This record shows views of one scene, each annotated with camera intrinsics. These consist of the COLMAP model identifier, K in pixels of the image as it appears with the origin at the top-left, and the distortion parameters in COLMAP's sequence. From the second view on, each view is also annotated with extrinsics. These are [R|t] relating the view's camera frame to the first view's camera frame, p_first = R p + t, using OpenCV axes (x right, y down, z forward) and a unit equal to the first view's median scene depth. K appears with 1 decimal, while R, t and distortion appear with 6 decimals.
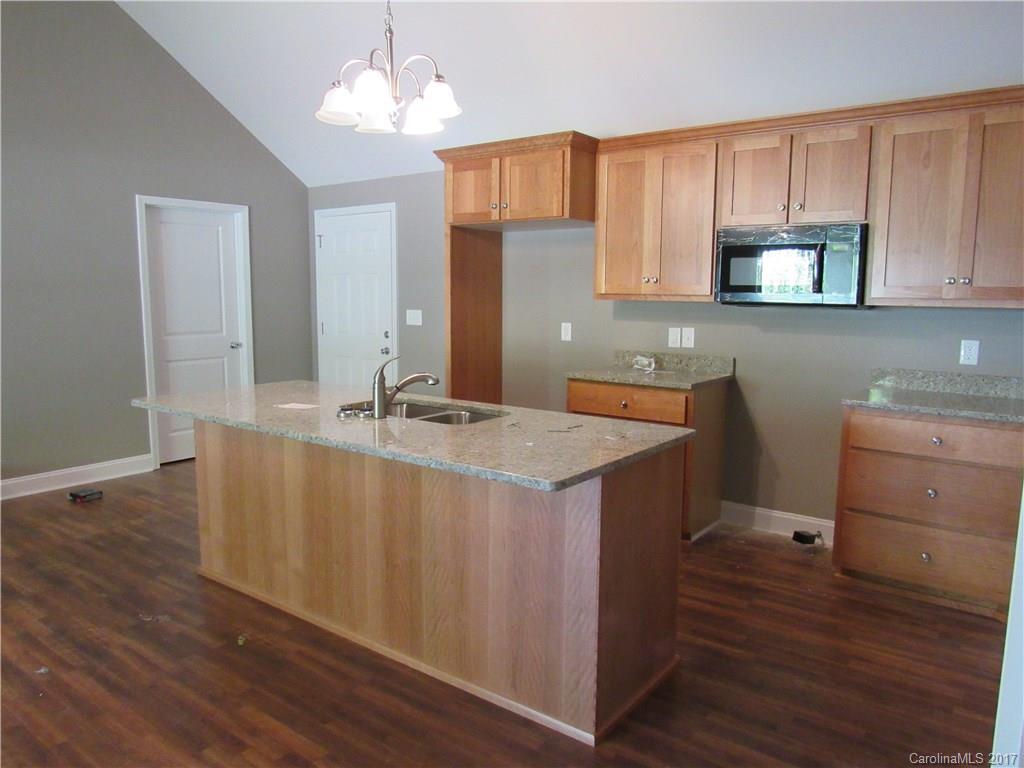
lens RADIAL K [[737.3, 0, 509.0], [0, 737.3, 385.1], [0, 0, 1]] dist [-0.018438, 0.000789]
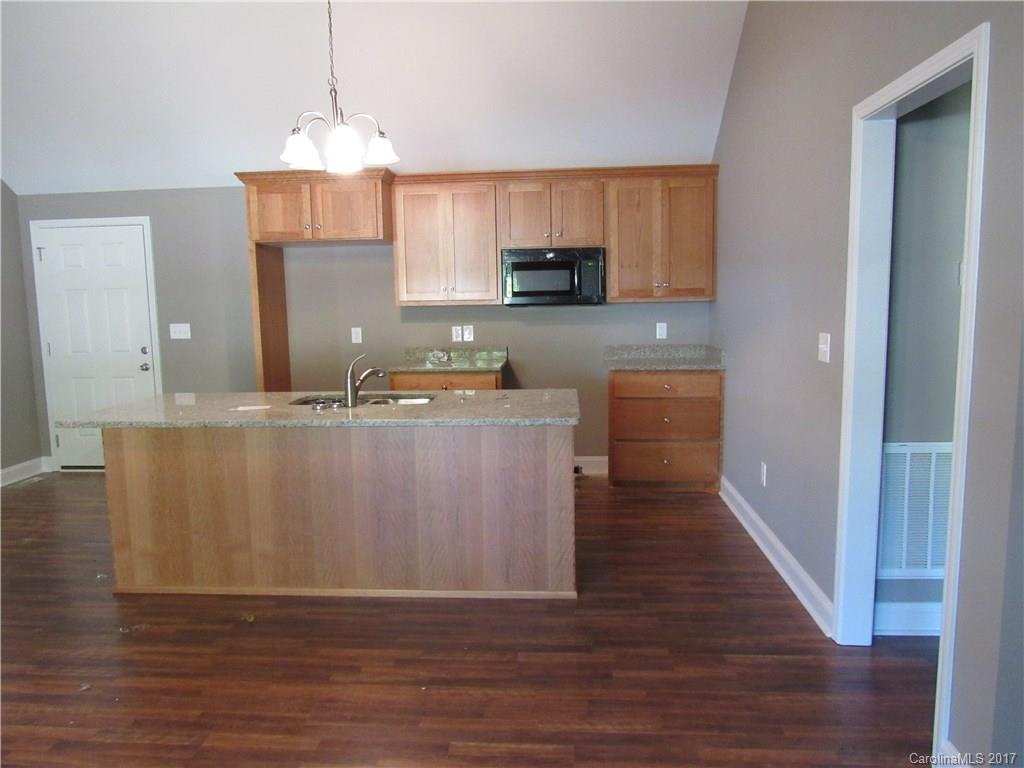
lens RADIAL K [[737.3, 0, 509.0], [0, 737.3, 385.1], [0, 0, 1]] dist [-0.018438, 0.000789]
pose [[0.838307, -0.091115, 0.537531, -0.494373], [0.095934, 0.995205, 0.019080, 0.008852], [-0.536692, 0.035573, 0.843028, -0.137457]]
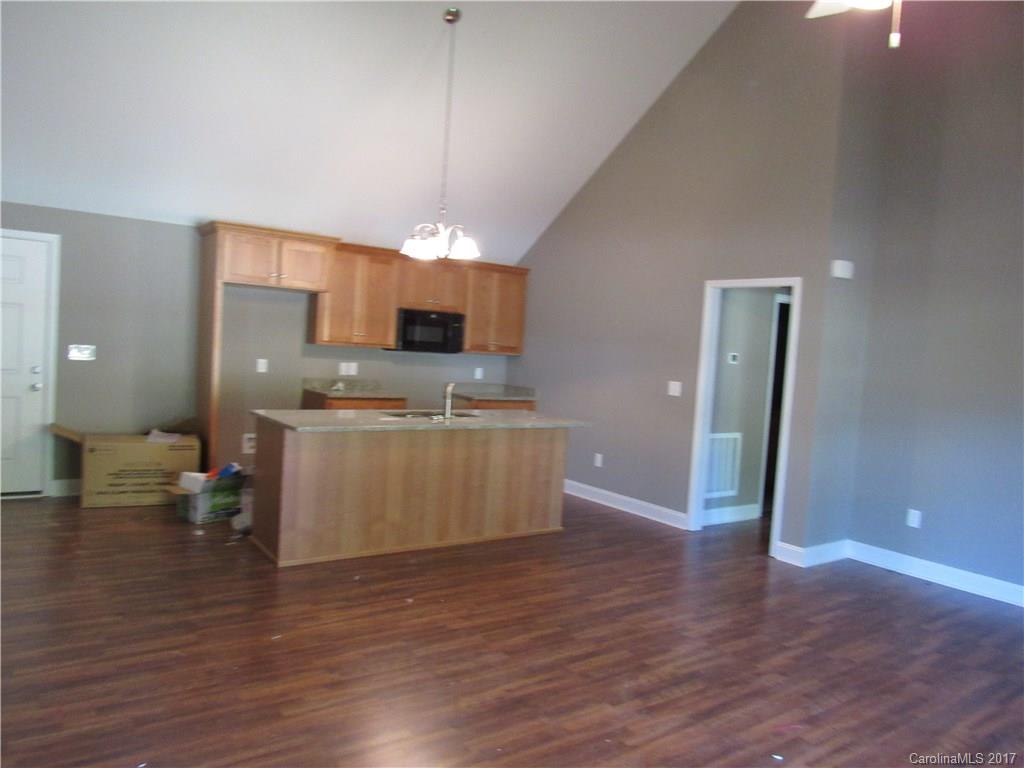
lens RADIAL K [[737.3, 0, 509.0], [0, 737.3, 385.1], [0, 0, 1]] dist [-0.018438, 0.000789]
pose [[0.286388, -0.038018, 0.957359, -1.520307], [0.064993, 0.997682, 0.020176, -0.049369], [-0.955907, 0.056444, 0.288195, 0.264697]]
